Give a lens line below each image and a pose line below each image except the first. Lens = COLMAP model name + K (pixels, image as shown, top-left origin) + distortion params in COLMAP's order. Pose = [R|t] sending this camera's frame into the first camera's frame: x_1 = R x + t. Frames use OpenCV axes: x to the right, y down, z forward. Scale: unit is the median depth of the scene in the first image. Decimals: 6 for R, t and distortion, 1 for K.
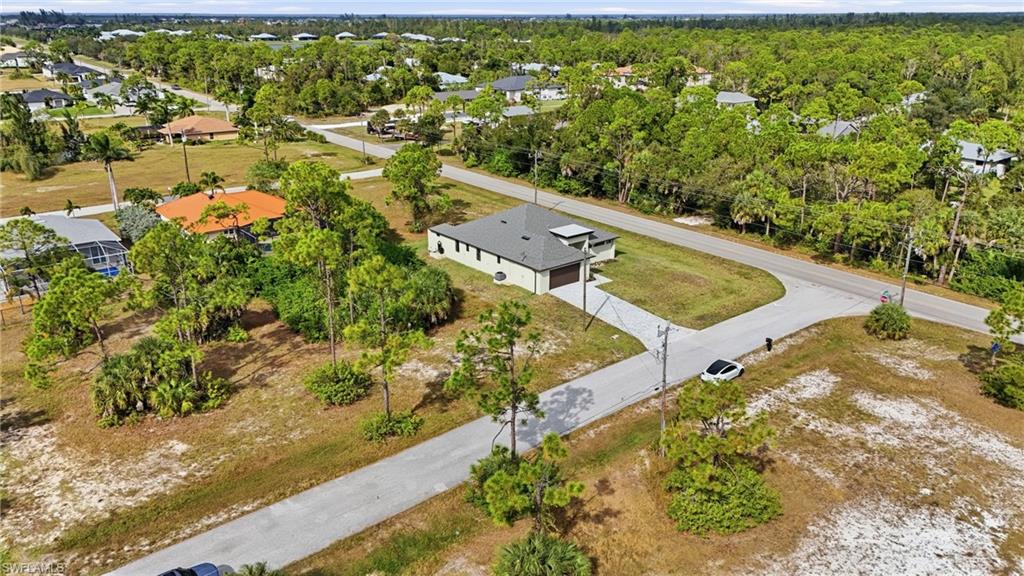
lens RADIAL K [[751.7, 0, 512.0], [0, 751.7, 288.0], [0, 0, 1]] dist [-0.005369, -0.004223]
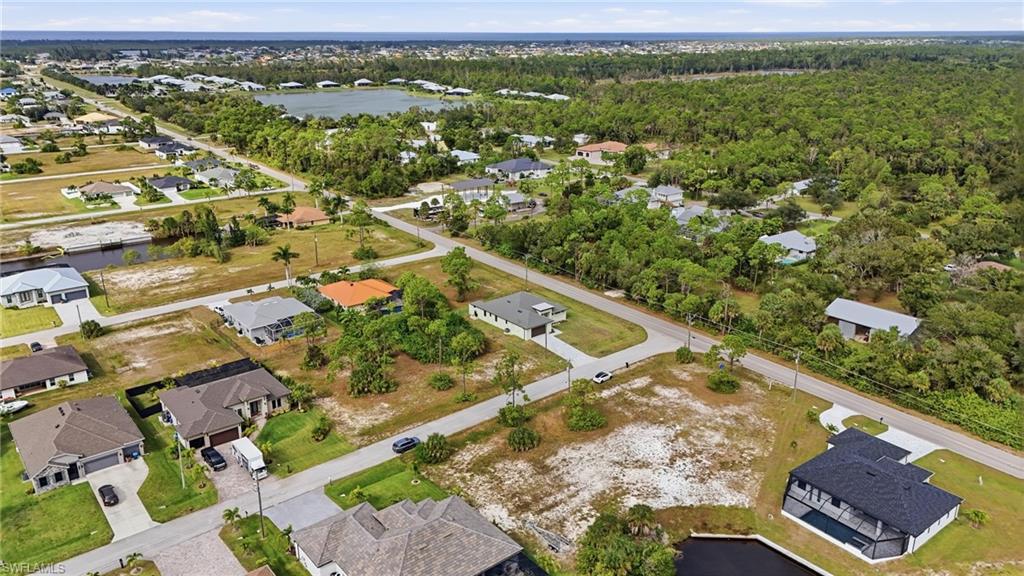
lens RADIAL K [[751.7, 0, 512.0], [0, 751.7, 288.0], [0, 0, 1]] dist [-0.005369, -0.004223]
pose [[0.999999, 0.001020, -0.000630, -0.001775], [-0.001031, 0.999836, -0.018084, -0.096158], [0.000611, 0.018084, 0.999836, -1.050833]]
